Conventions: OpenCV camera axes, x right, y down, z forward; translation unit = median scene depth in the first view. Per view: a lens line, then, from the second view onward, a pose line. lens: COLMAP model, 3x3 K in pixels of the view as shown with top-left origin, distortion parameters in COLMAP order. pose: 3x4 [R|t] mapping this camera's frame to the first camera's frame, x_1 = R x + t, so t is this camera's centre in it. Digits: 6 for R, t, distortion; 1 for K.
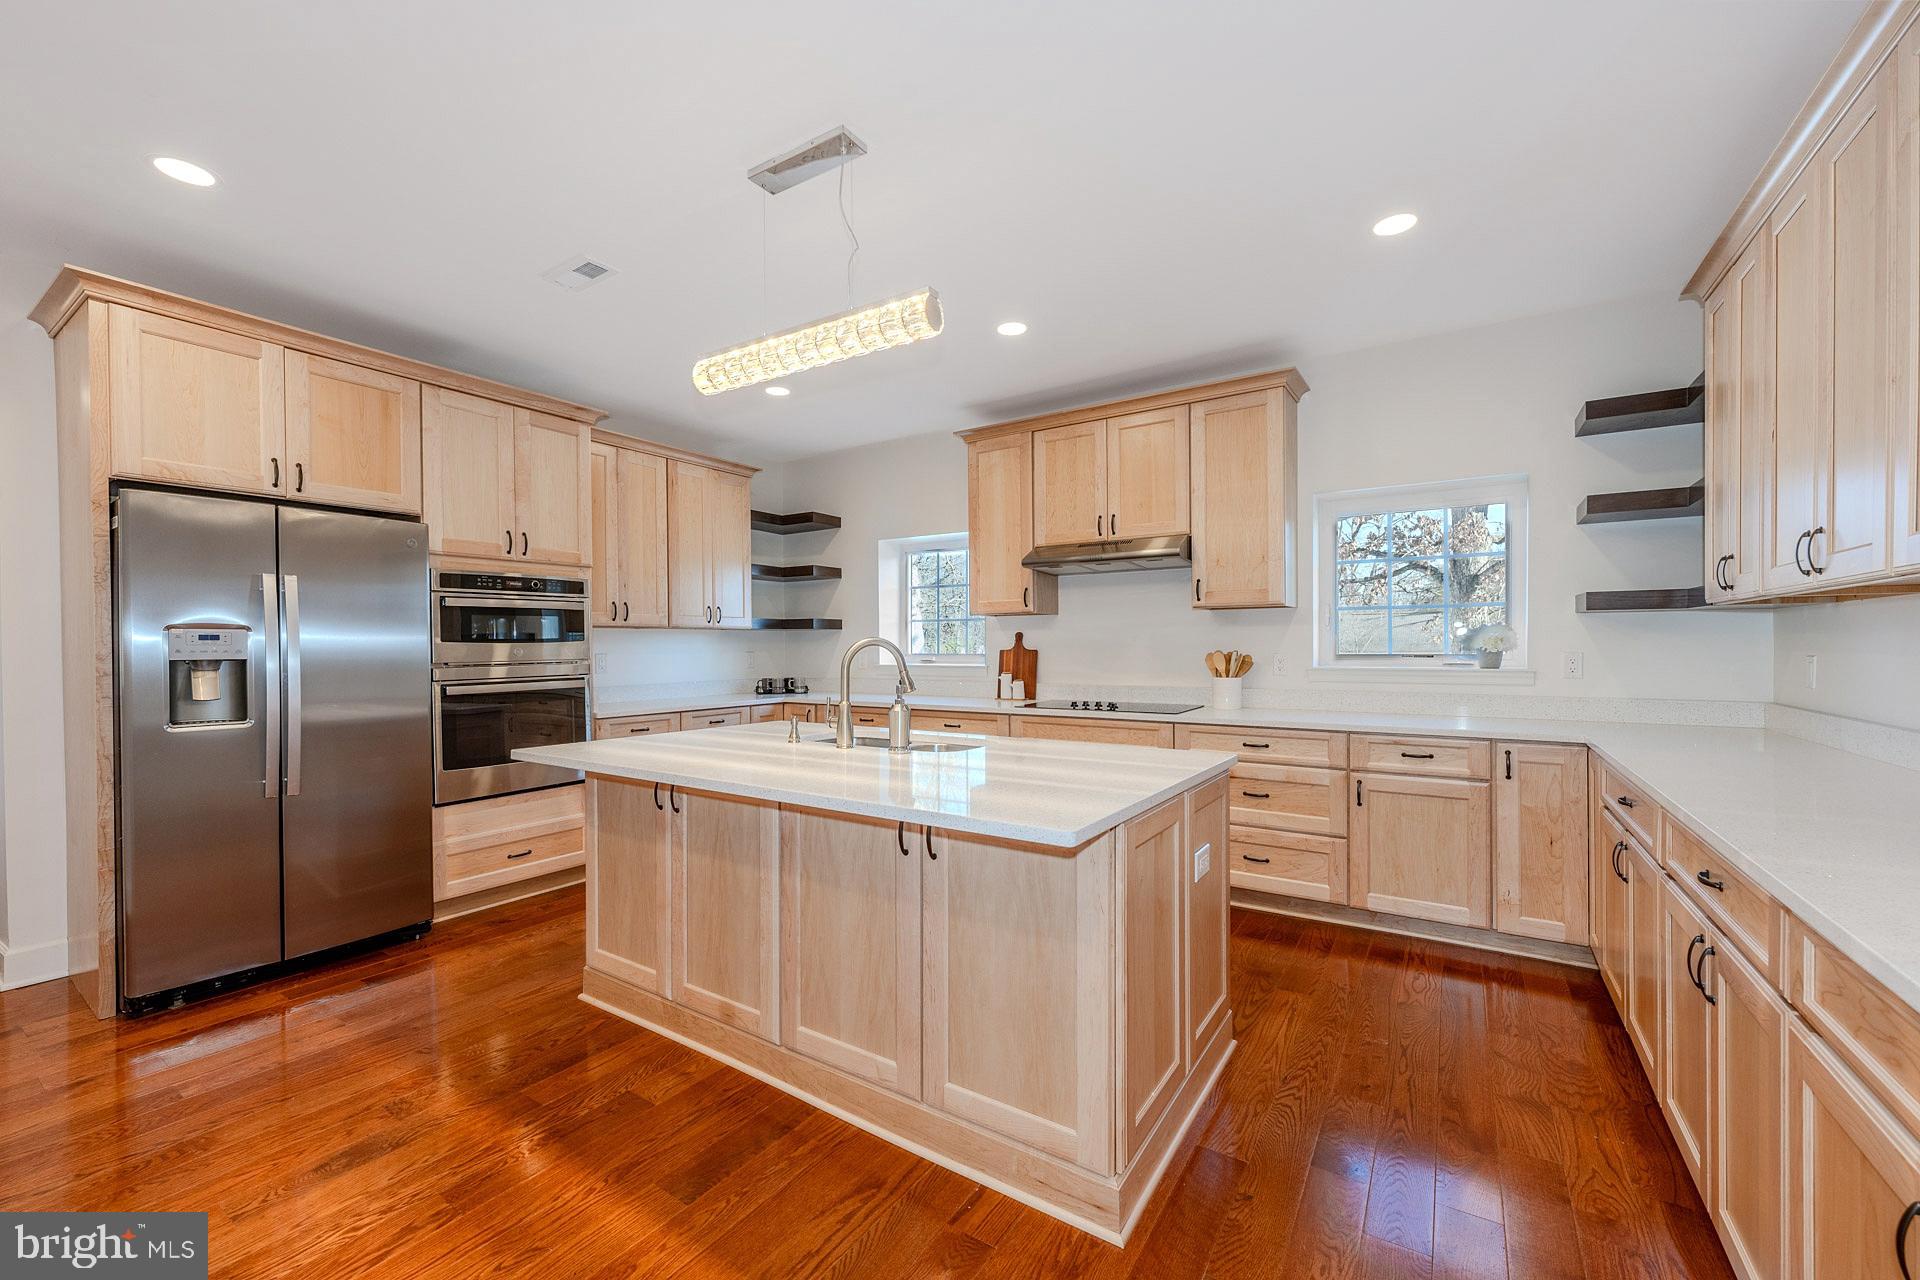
lens RADIAL K [[762.8, 0, 949.6], [0, 762.8, 648.0], [0, 0, 1]] dist [-0.001694, 0.000080]
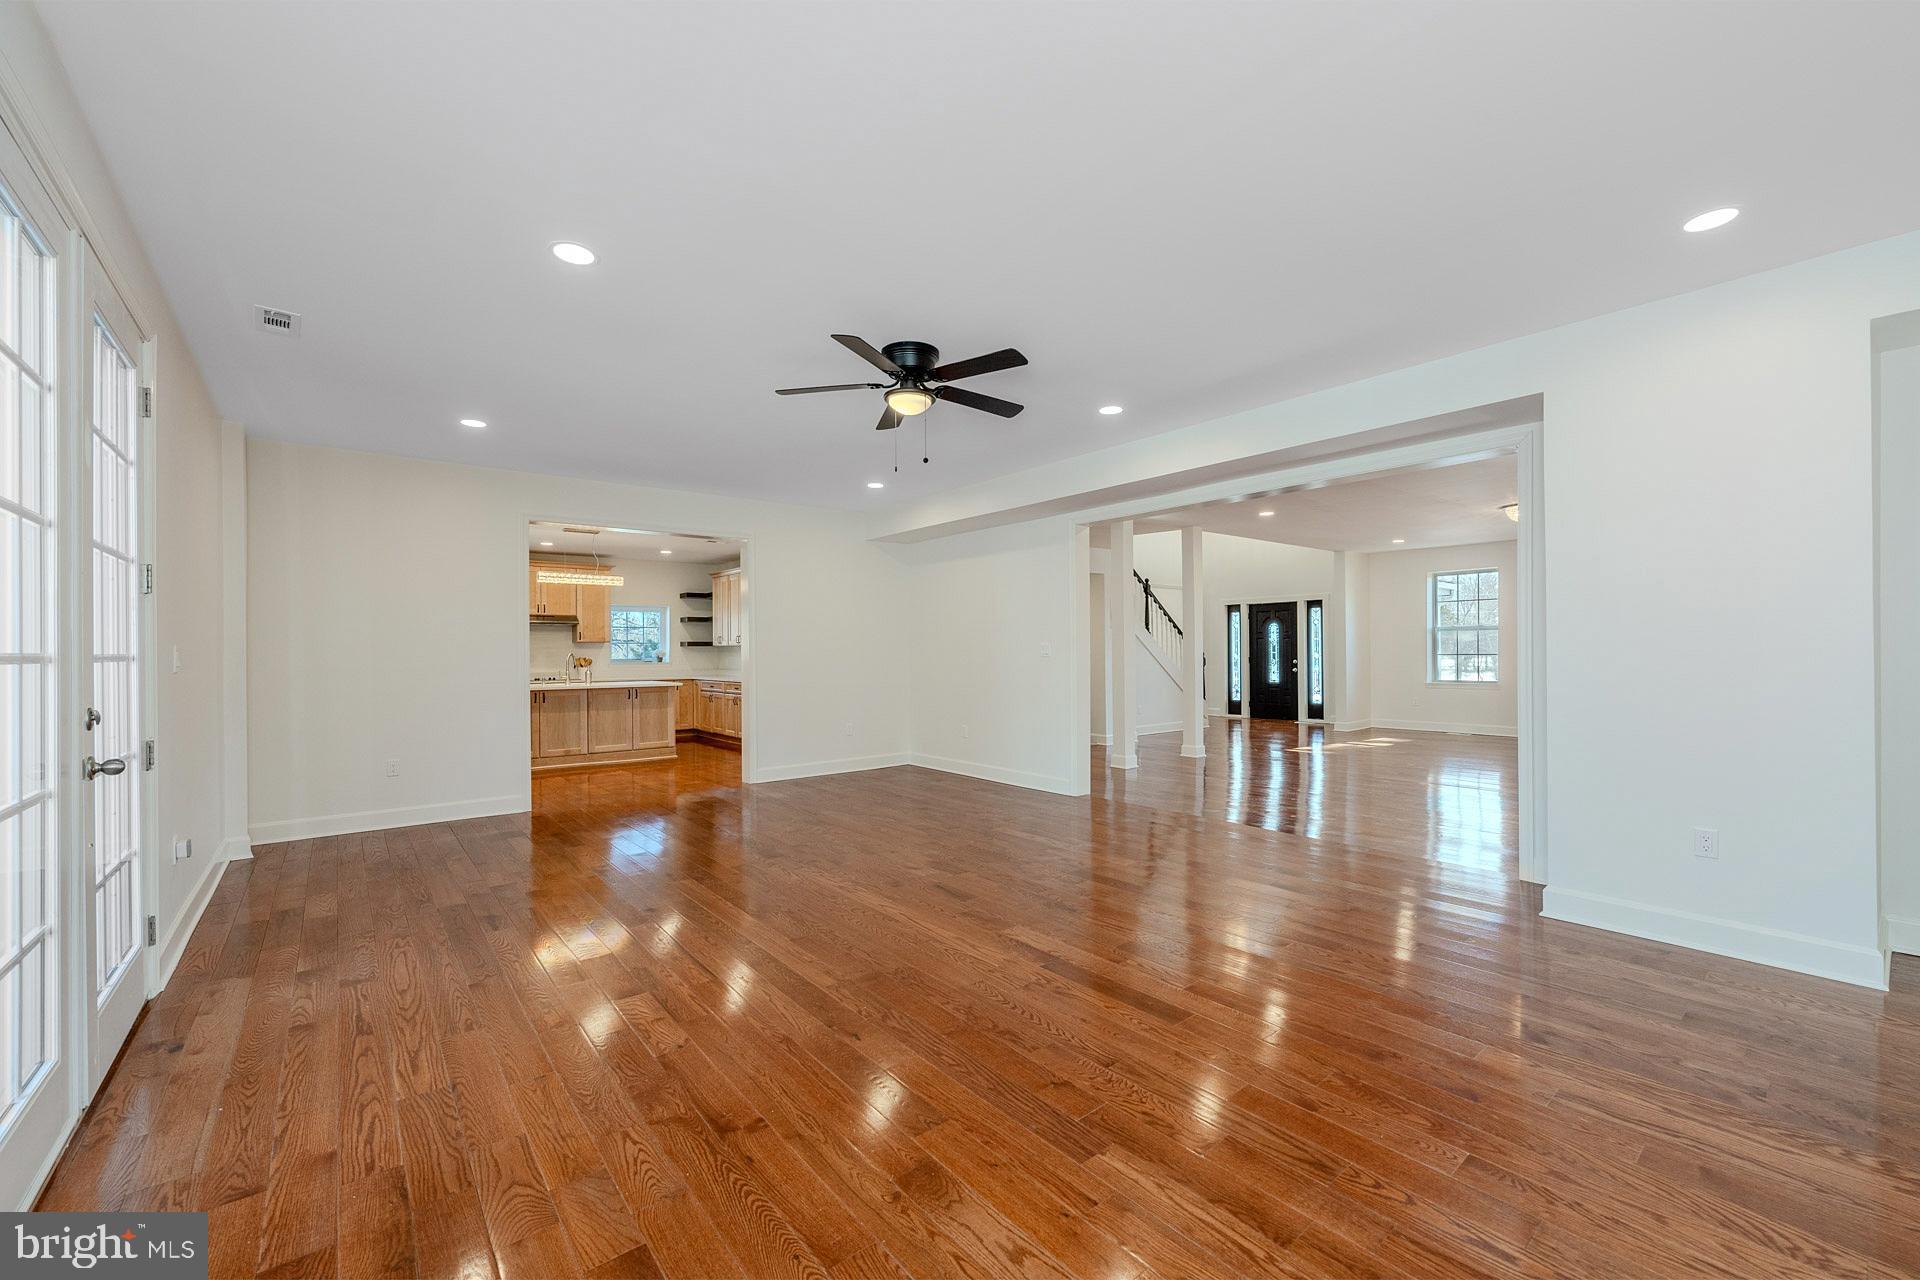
lens RADIAL K [[762.8, 0, 949.6], [0, 762.8, 648.0], [0, 0, 1]] dist [-0.001694, 0.000080]
pose [[0.314779, 0.008714, 0.949125, -2.586190], [0.012612, 0.999831, -0.013362, 0.029919], [-0.949081, 0.016177, 0.314616, -1.571261]]
